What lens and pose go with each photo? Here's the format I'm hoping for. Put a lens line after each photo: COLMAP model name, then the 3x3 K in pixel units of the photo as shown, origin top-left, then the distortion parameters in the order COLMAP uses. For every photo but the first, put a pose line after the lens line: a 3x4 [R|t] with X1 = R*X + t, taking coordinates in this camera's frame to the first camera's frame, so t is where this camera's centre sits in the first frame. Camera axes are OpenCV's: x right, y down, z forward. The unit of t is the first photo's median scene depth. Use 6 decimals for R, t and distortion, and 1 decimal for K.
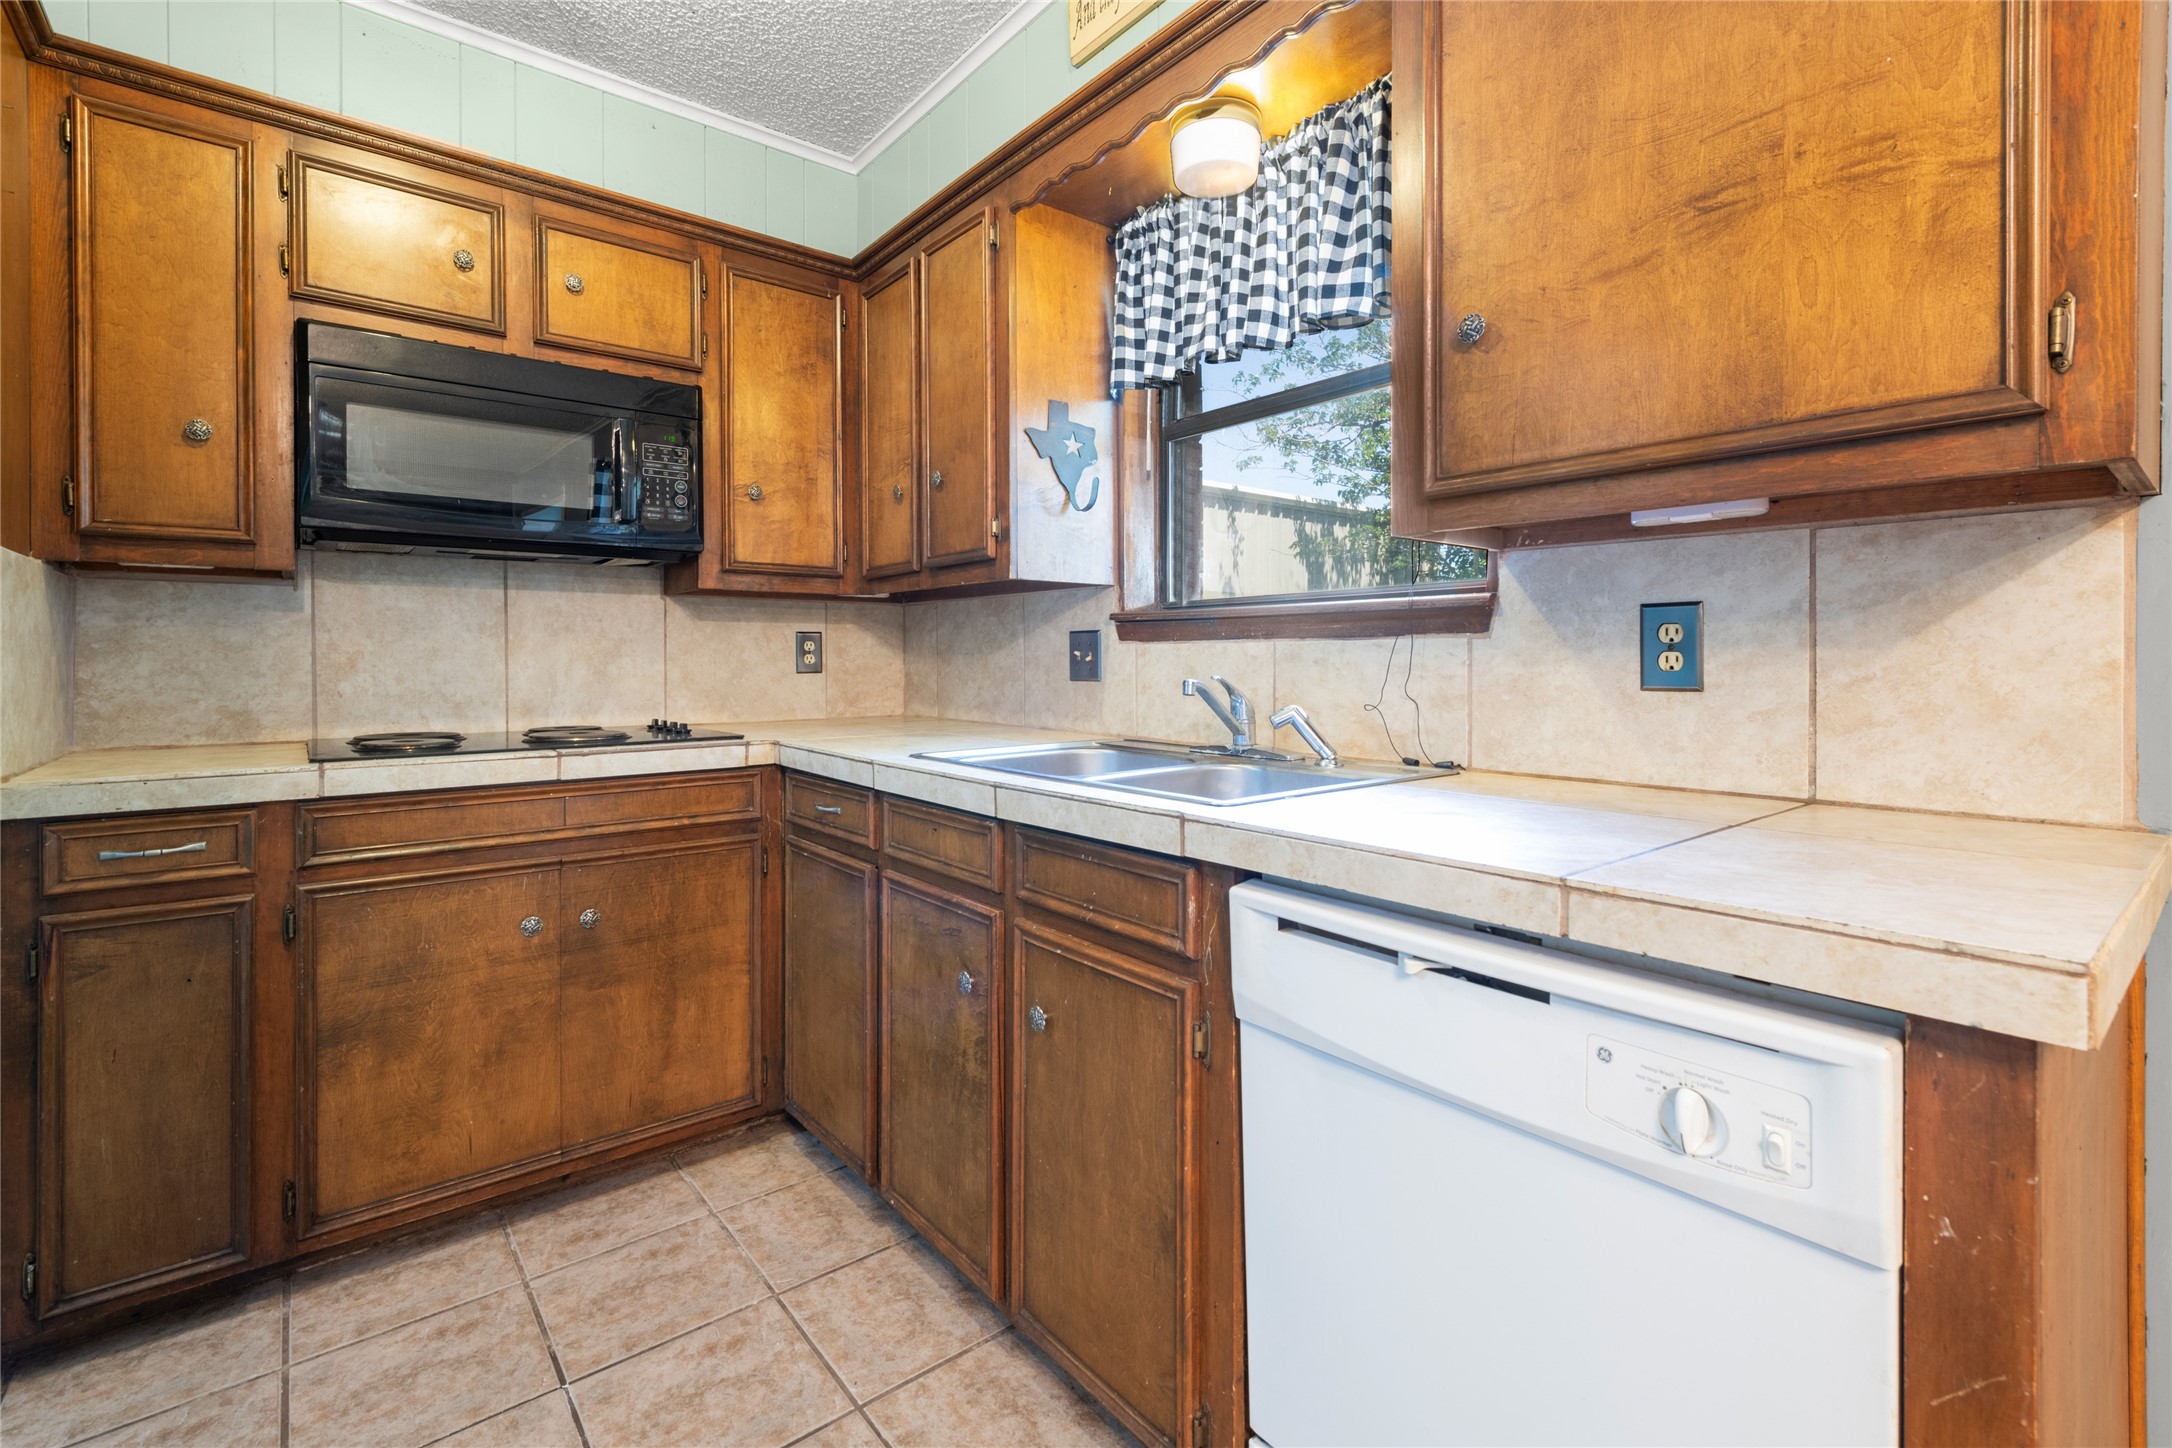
lens RADIAL K [[970.7, 0, 1068.3], [0, 970.7, 659.8], [0, 0, 1]] dist [0.010747, -0.004497]
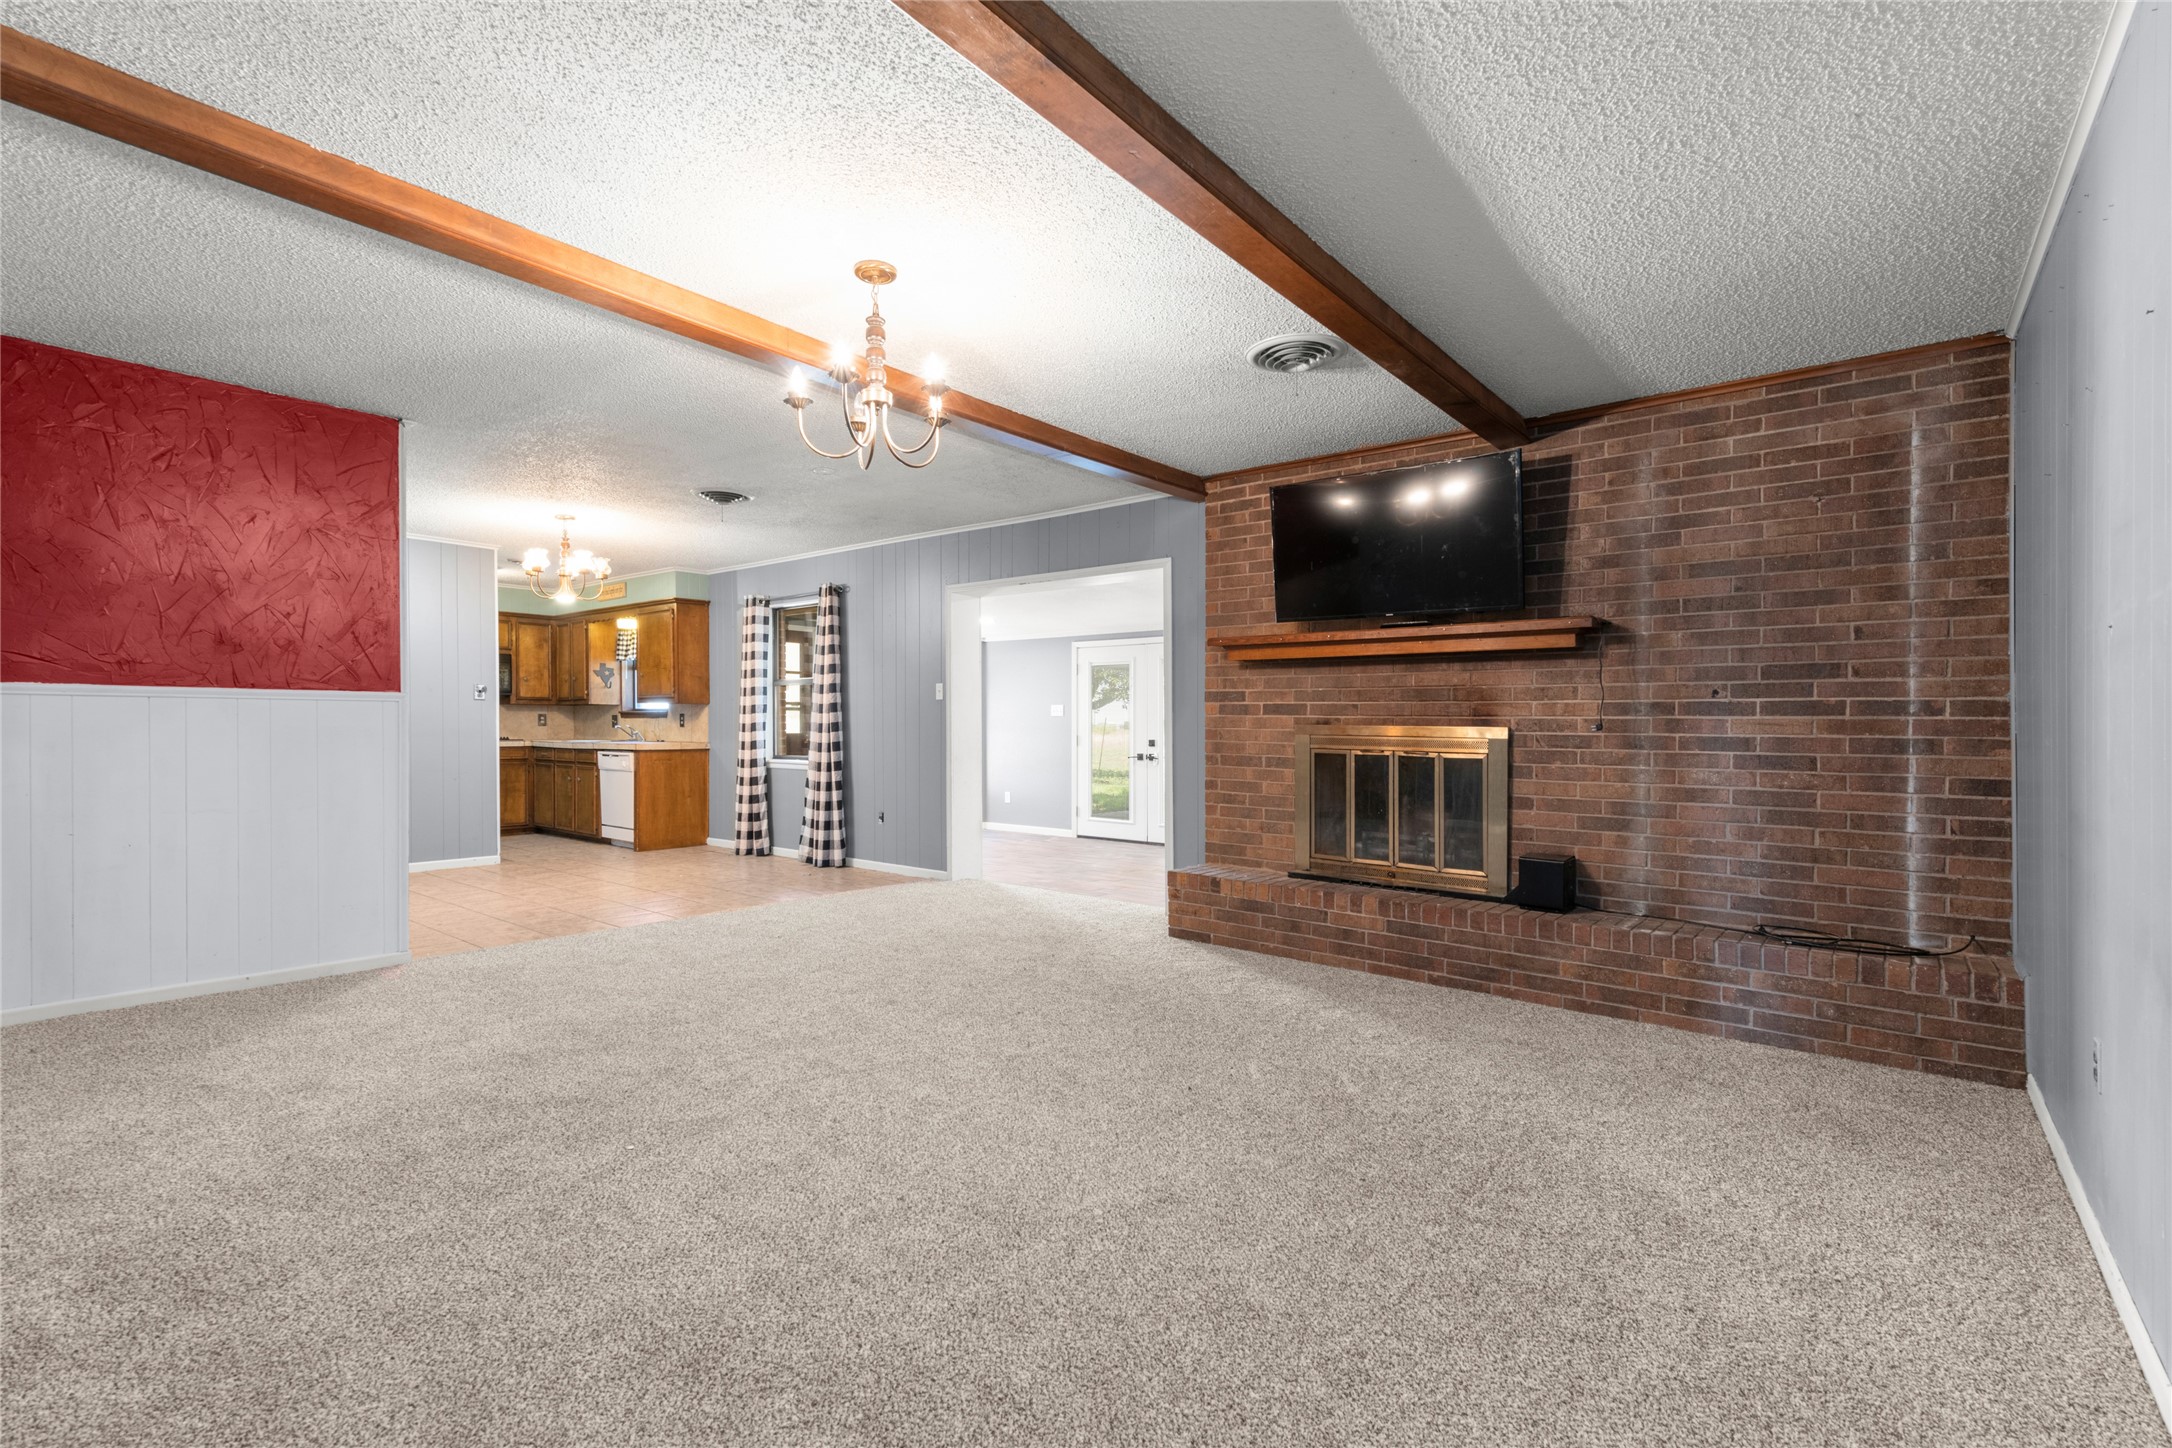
lens RADIAL K [[970.7, 0, 1093.1], [0, 970.7, 742.9], [0, 0, 1]] dist [0.010747, -0.004497]
pose [[0.974291, 0.001939, 0.225283, 1.256515], [-0.005499, 0.999870, 0.015176, 0.016396], [-0.225224, -0.016025, 0.974175, -4.110198]]
